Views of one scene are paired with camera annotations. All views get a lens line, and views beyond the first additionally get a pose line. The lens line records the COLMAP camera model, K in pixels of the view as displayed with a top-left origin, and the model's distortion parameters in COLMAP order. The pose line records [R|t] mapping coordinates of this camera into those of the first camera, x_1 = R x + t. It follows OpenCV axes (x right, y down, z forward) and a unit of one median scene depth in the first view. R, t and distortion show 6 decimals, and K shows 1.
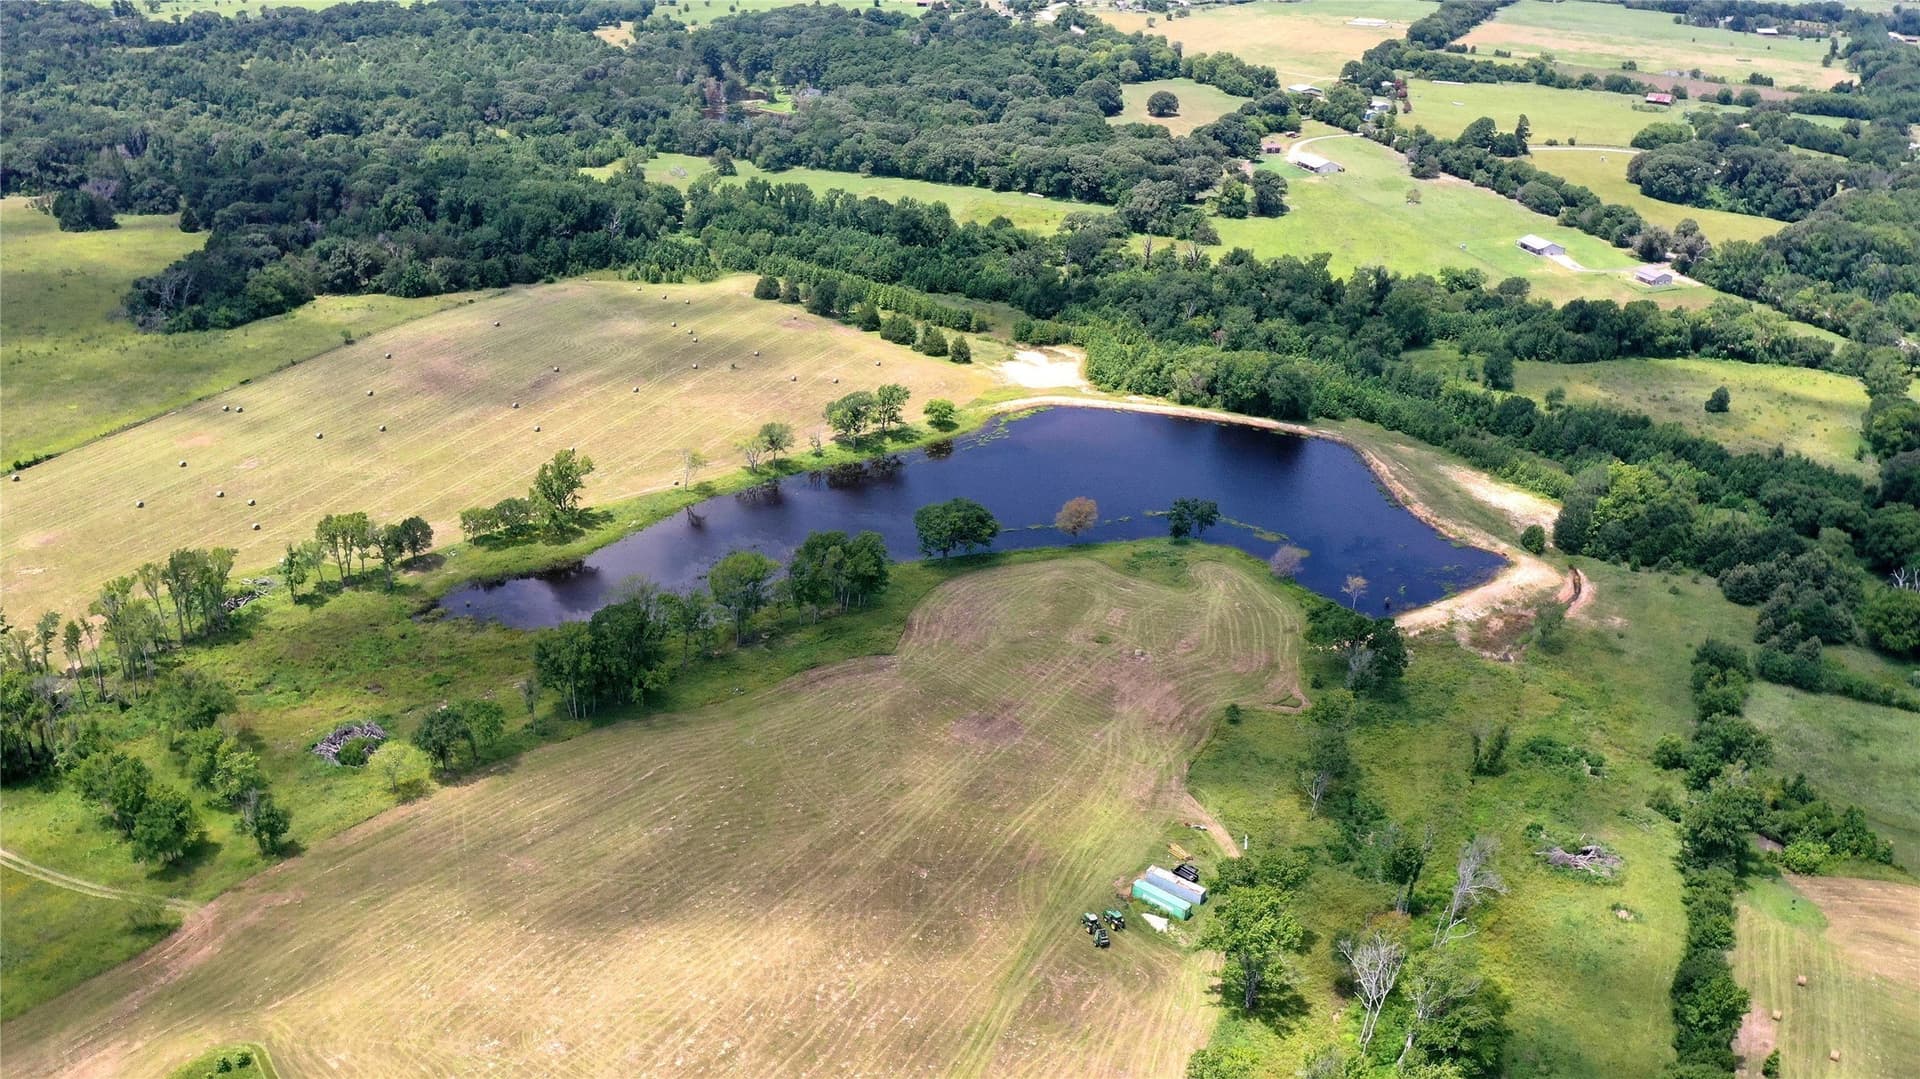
lens RADIAL K [[1511.9, 0, 951.0], [0, 1511.9, 542.1], [0, 0, 1]] dist [0.013407, 0.005938]
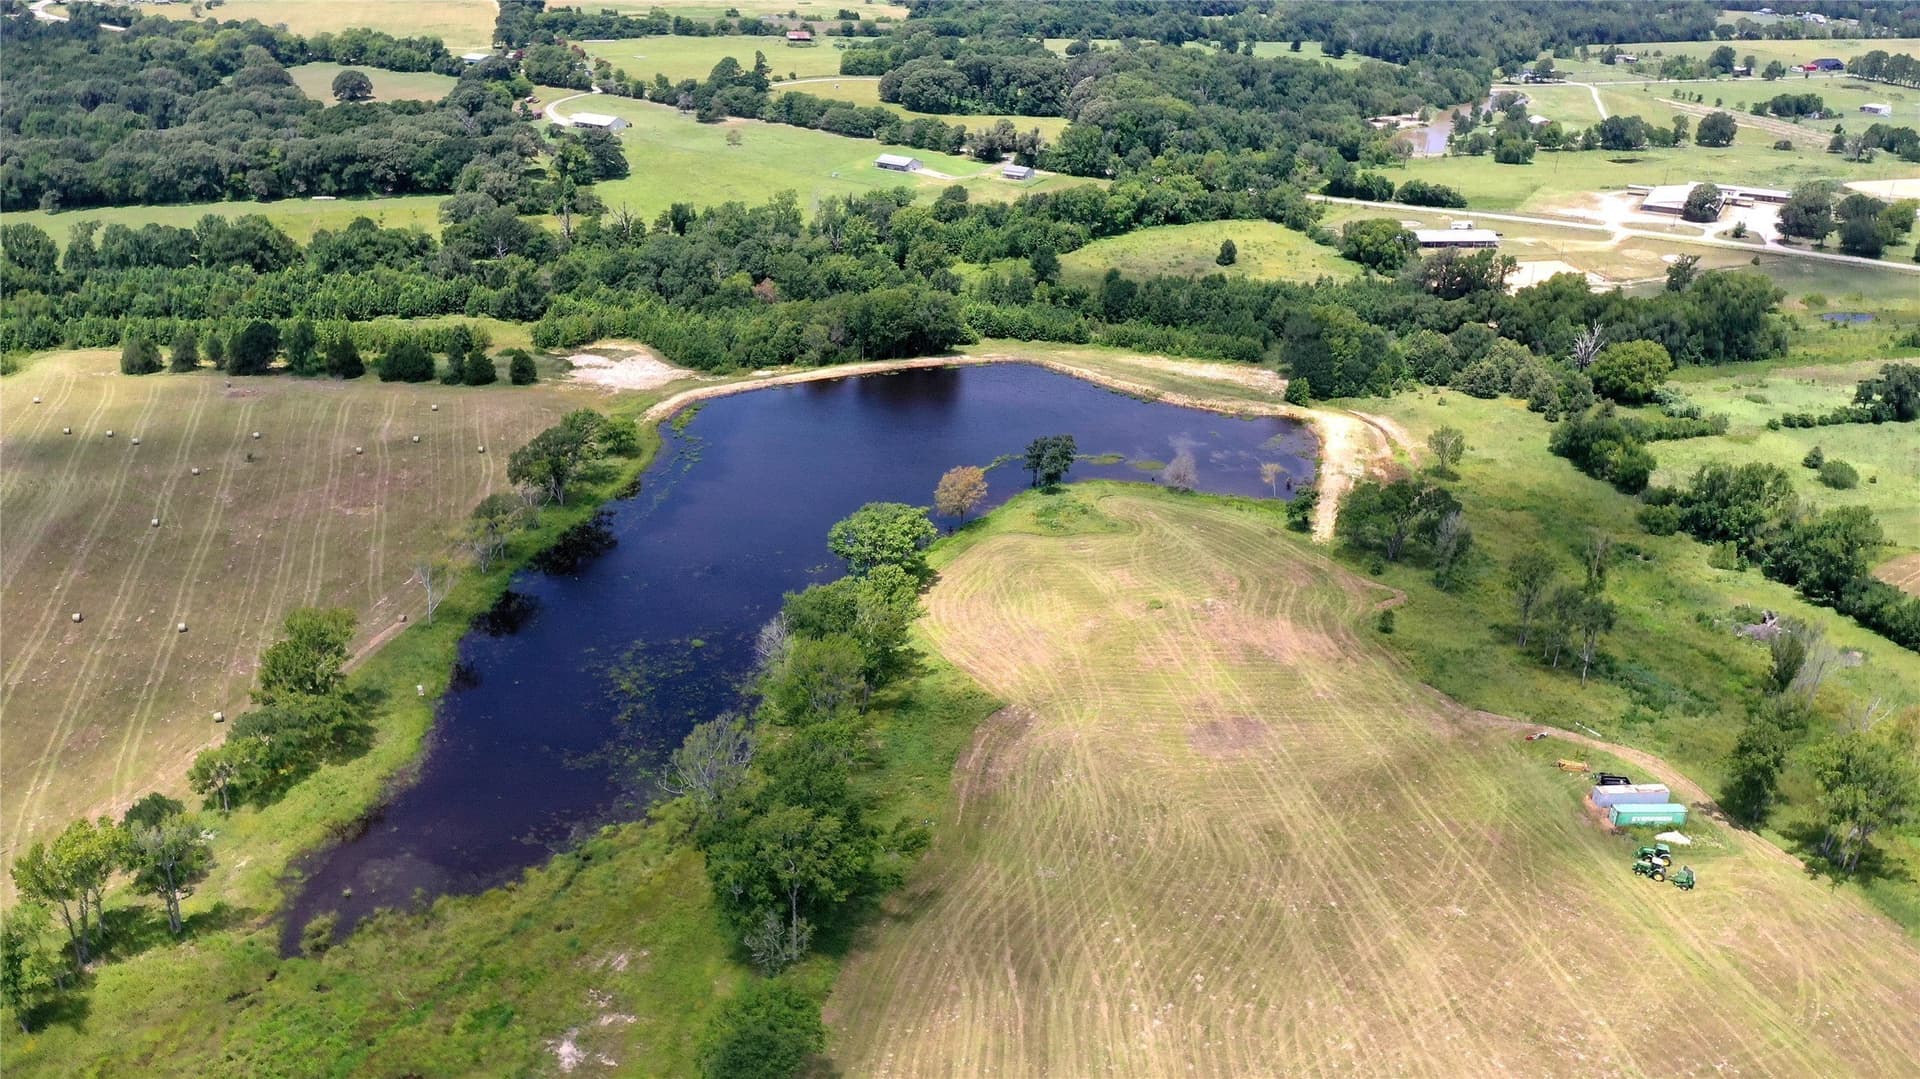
lens RADIAL K [[1511.9, 0, 951.0], [0, 1511.9, 542.1], [0, 0, 1]] dist [0.013407, 0.005938]
pose [[0.750340, -0.286044, 0.595960, -0.240617], [0.289971, 0.952591, 0.092130, -0.039304], [-0.594059, 0.103682, 0.797712, 0.209791]]
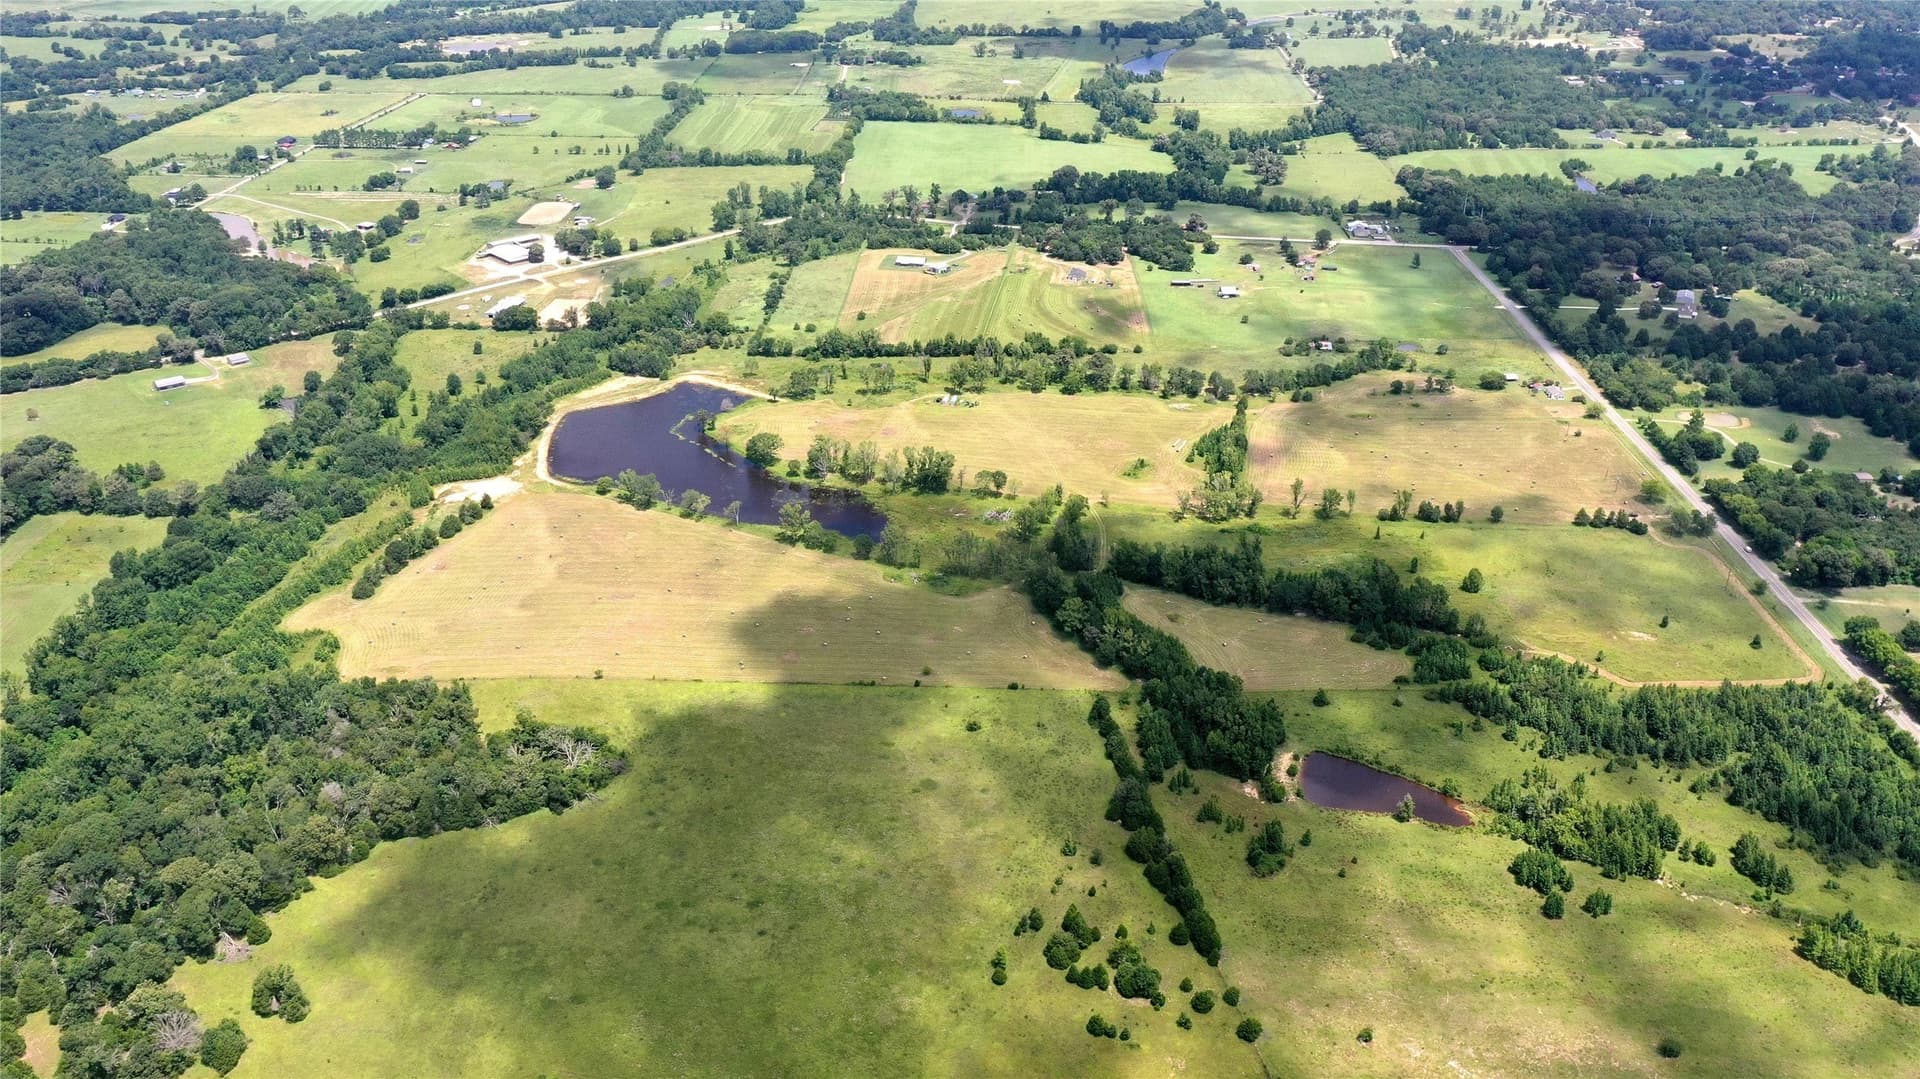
lens RADIAL K [[1549.1, 0, 960.0], [0, 1549.1, 539.5], [0, 0, 1]] dist [0.003218, 0.006749]
pose [[-0.440368, -0.427777, 0.789356, -1.135566], [0.371694, 0.713447, 0.594001, -0.665333], [-0.817264, 0.554978, -0.155177, 0.678179]]
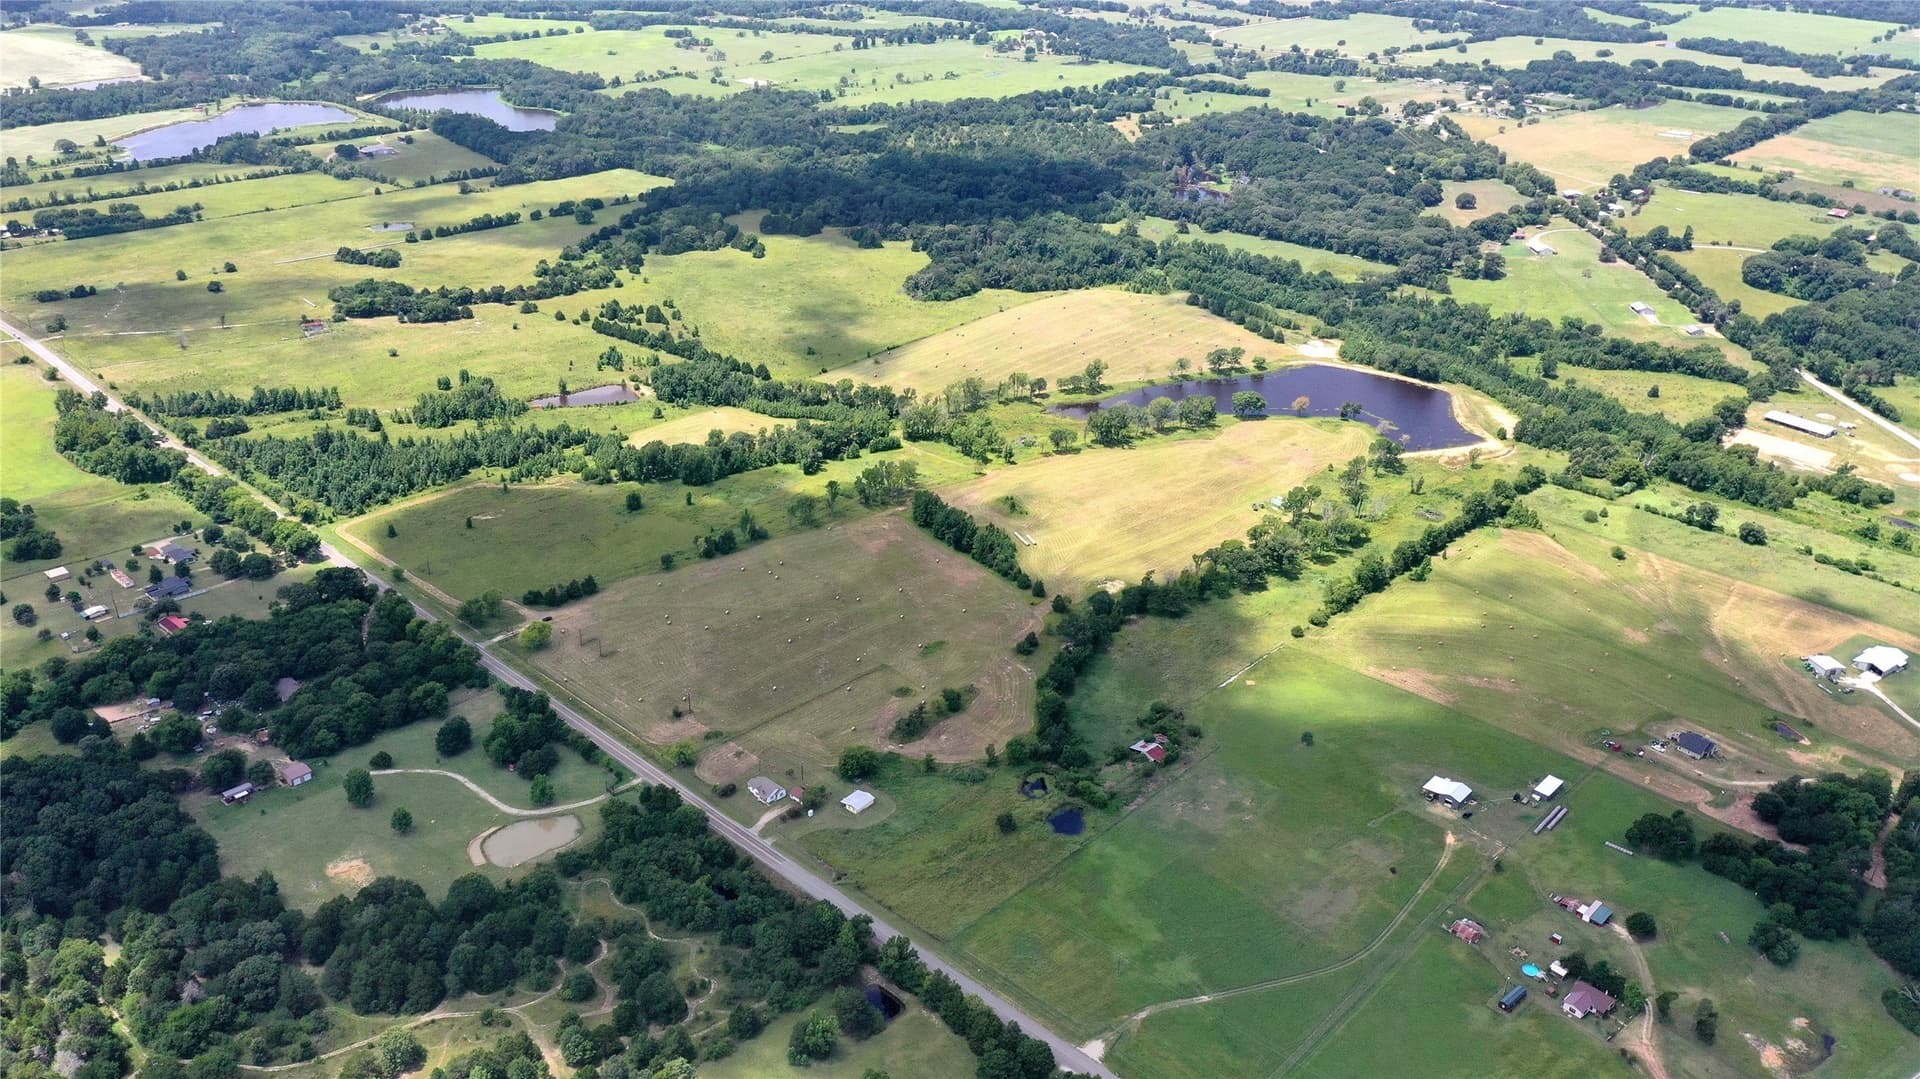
lens RADIAL K [[1549.1, 0, 960.0], [0, 1549.1, 539.5], [0, 0, 1]] dist [0.003218, 0.006749]
pose [[0.955086, 0.115808, -0.272764, 0.154325], [-0.117531, 0.993018, 0.010072, 0.139270], [0.272026, 0.022439, 0.962028, -0.899507]]
